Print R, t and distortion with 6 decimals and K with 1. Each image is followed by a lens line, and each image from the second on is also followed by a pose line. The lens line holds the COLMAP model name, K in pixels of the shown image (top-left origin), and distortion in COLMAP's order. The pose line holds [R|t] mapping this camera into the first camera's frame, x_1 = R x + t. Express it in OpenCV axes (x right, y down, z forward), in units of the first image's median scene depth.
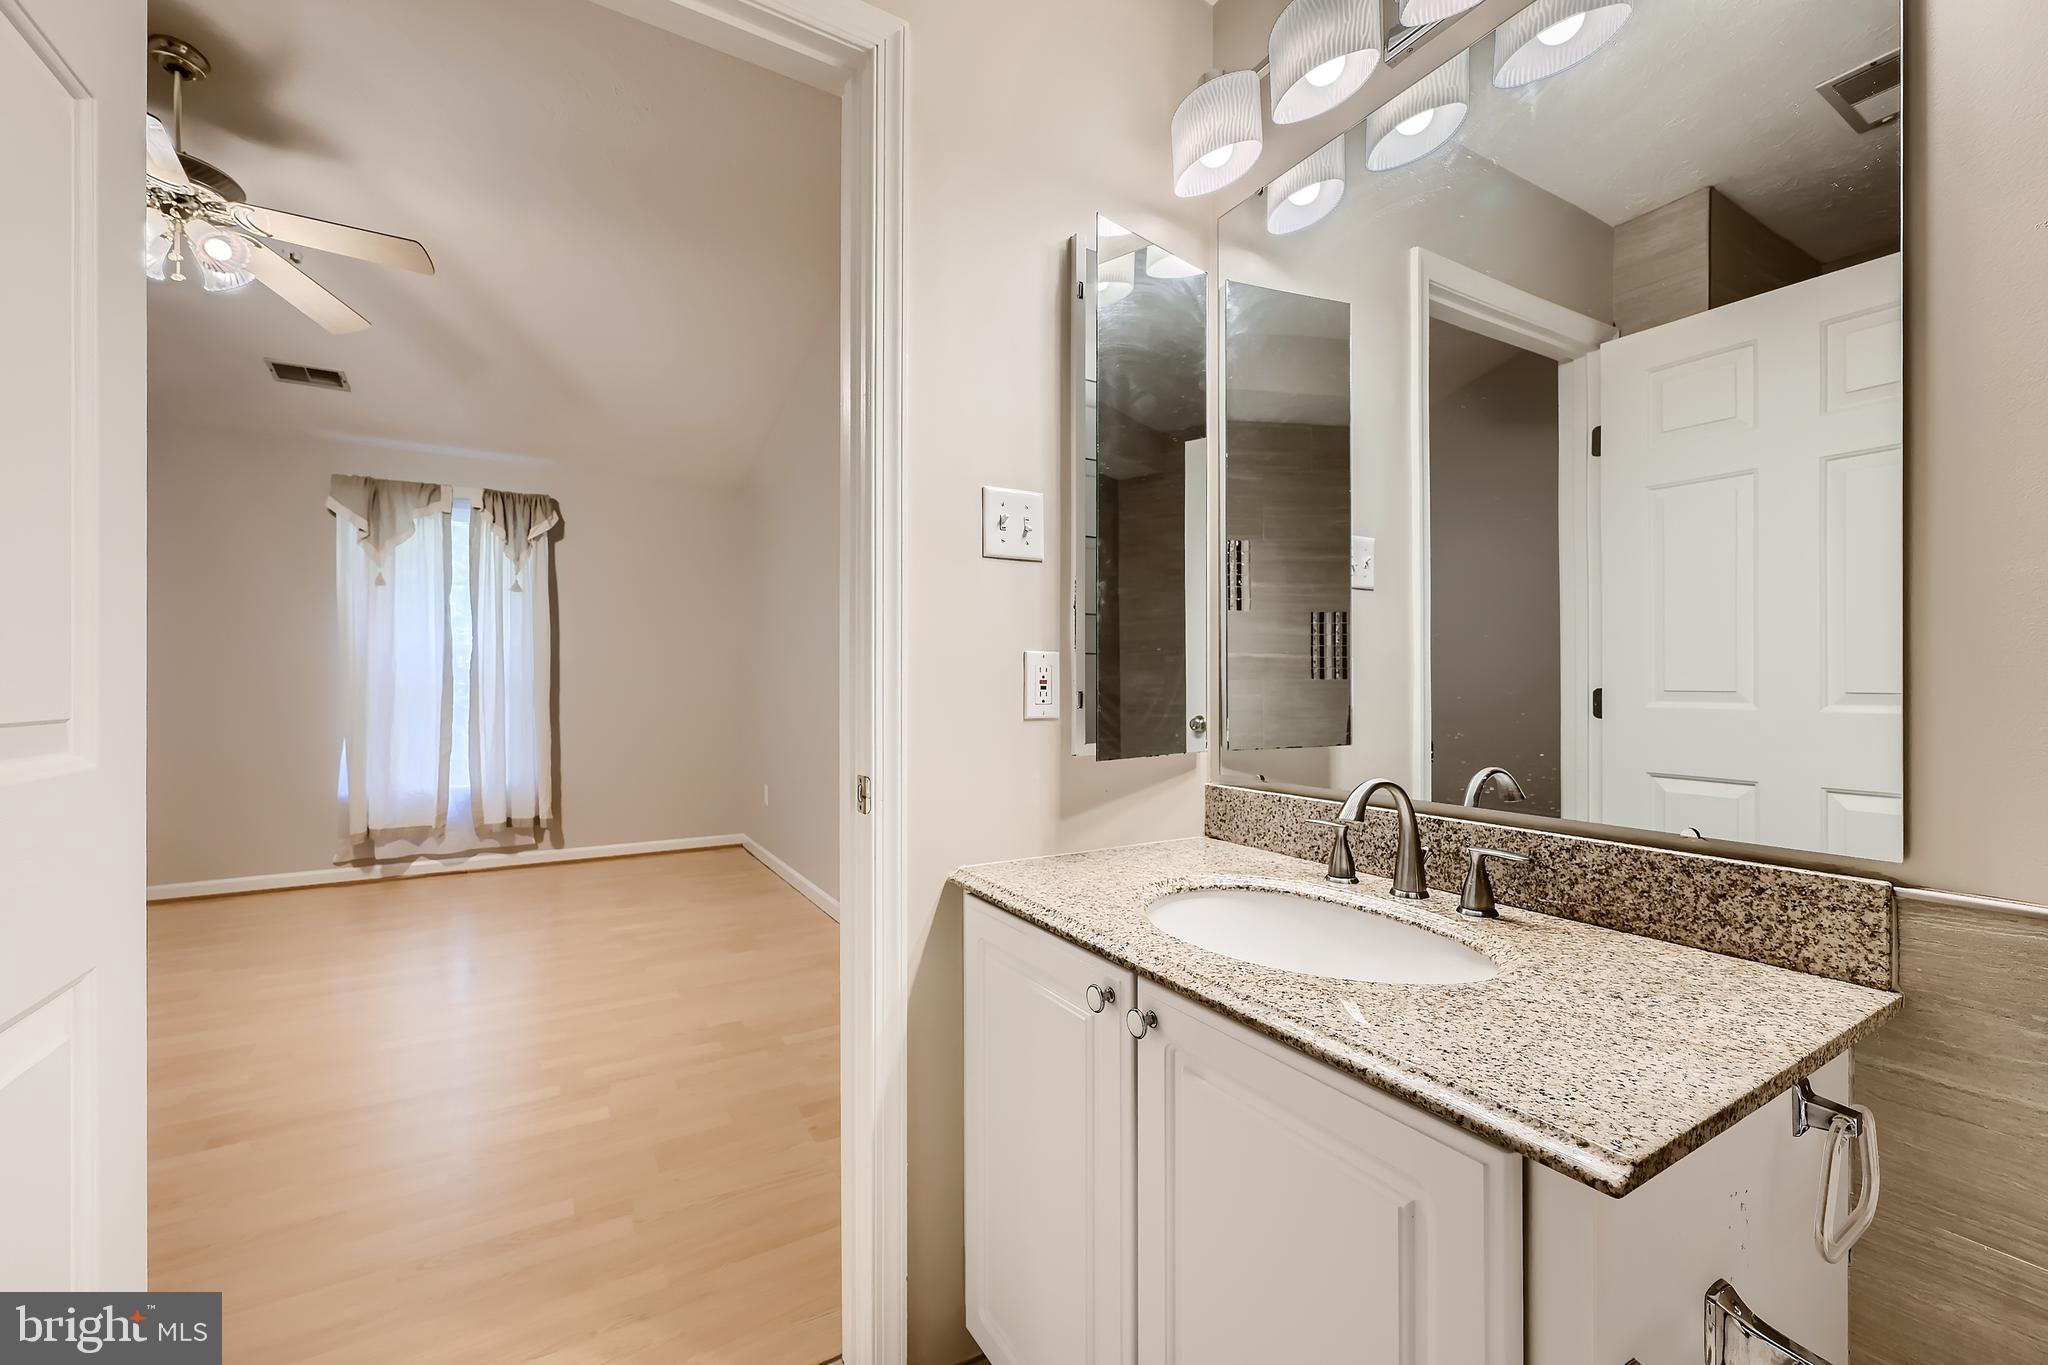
lens RADIAL K [[807.0, 0, 1020.8], [0, 807.0, 683.4], [0, 0, 1]] dist [-0.001184, -0.000196]
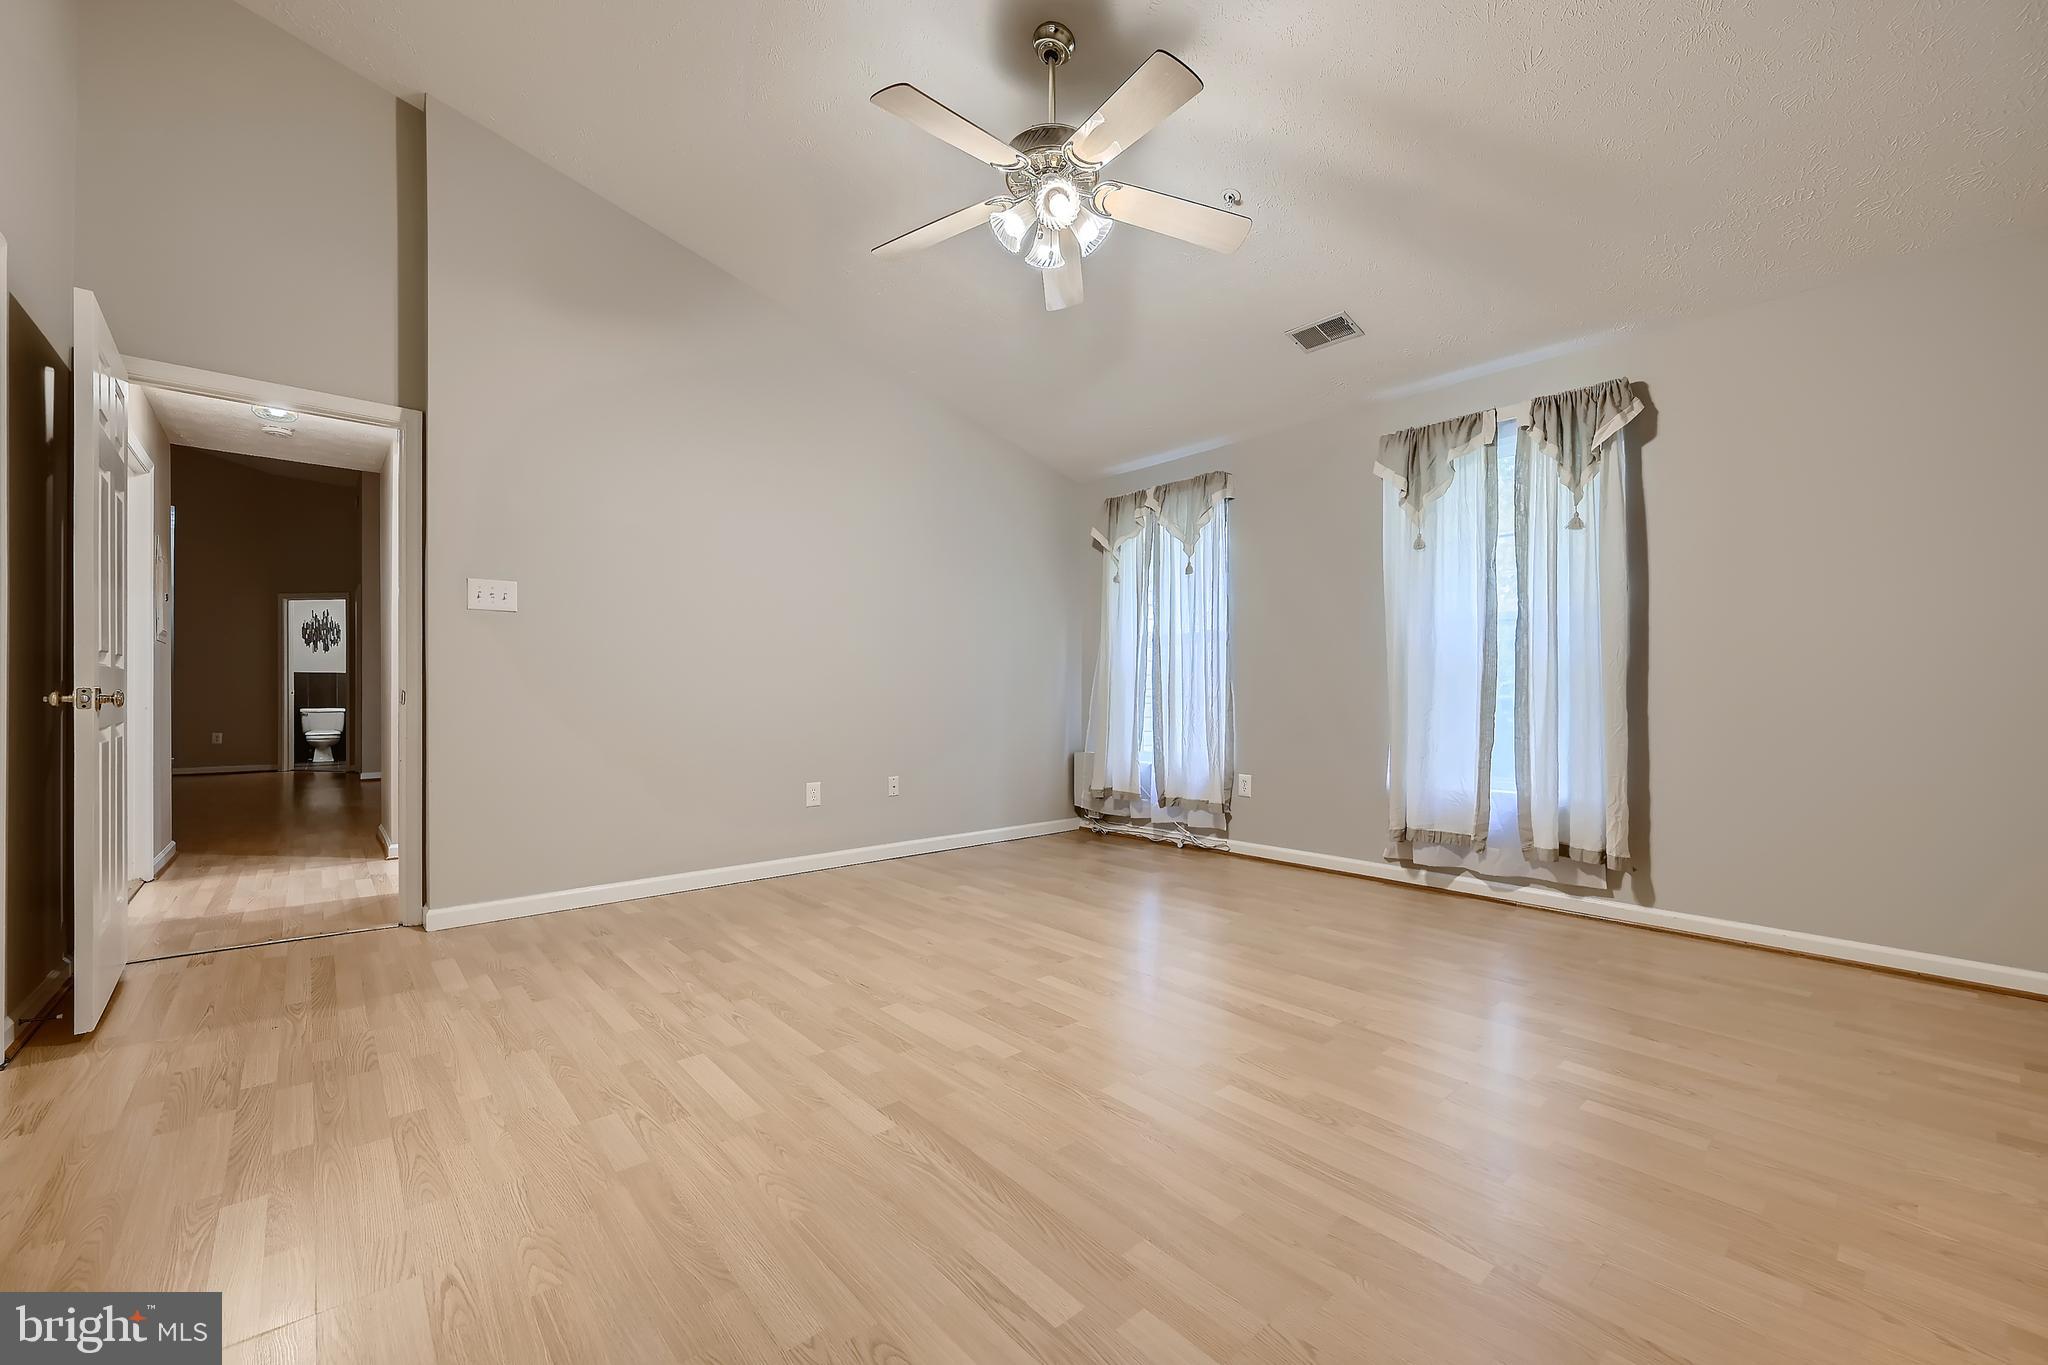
lens RADIAL K [[810.5, 0, 1030.7], [0, 810.5, 691.3], [0, 0, 1]] dist [-0.000496, 0.000005]
pose [[0.185906, -0.002439, -0.982565, -0.013365], [-0.000318, 0.999997, -0.002543, 0.033784], [0.982568, 0.000785, 0.185904, 0.419125]]
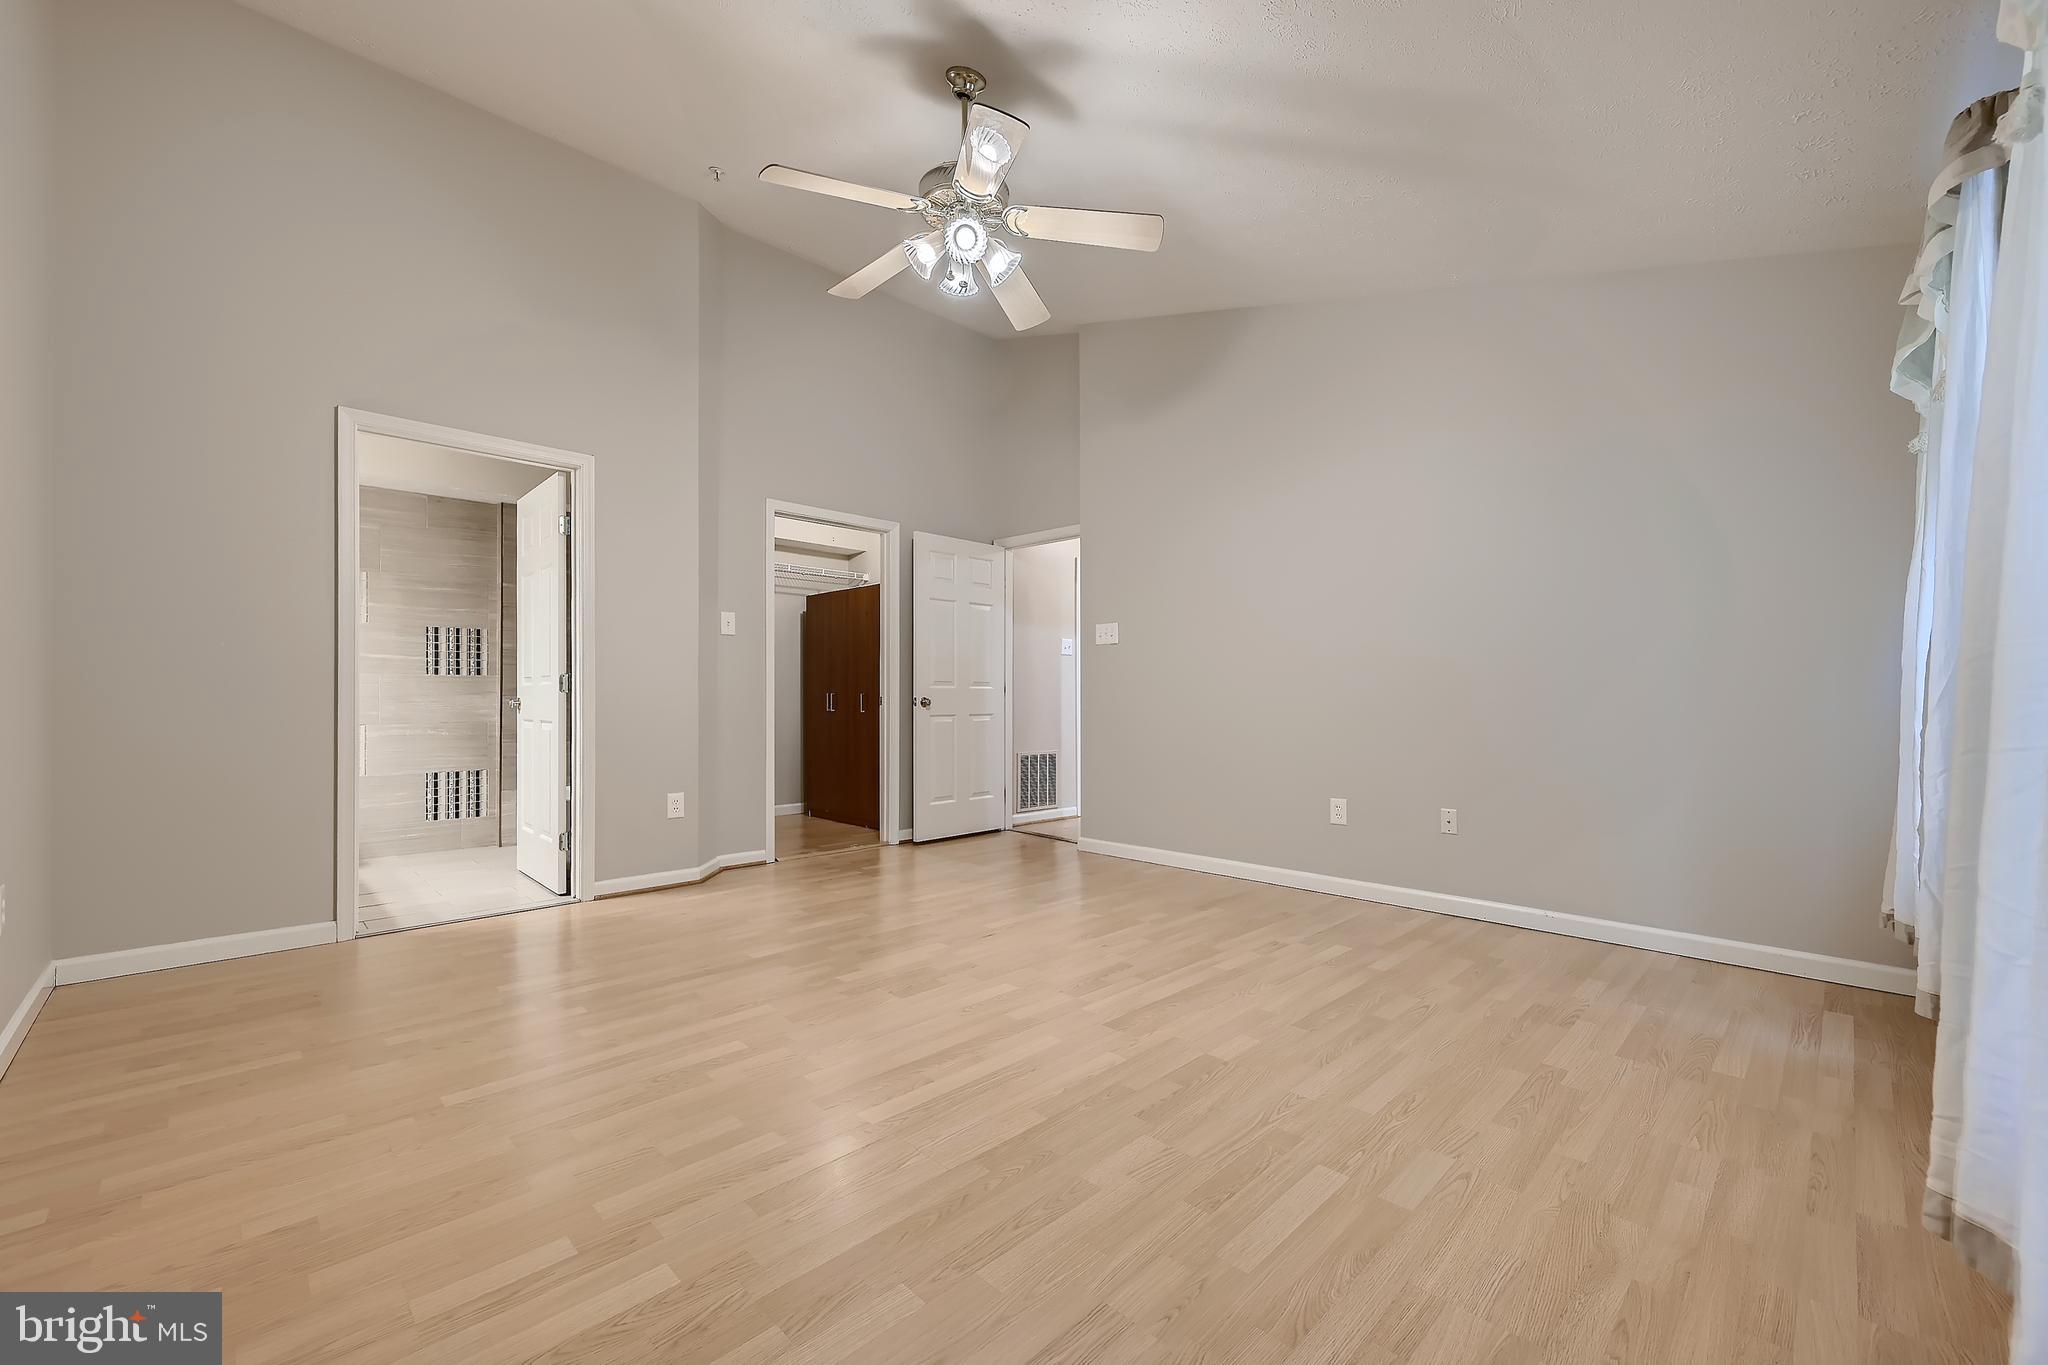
lens RADIAL K [[824.1, 0, 1029.2], [0, 824.1, 696.0], [0, 0, 1]] dist [-0.001189, -0.000194]
pose [[-0.972537, -0.001892, -0.232739, -0.469492], [-0.000634, 0.999985, -0.005481, 0.034297], [0.232746, -0.005183, -0.972524, 1.128977]]
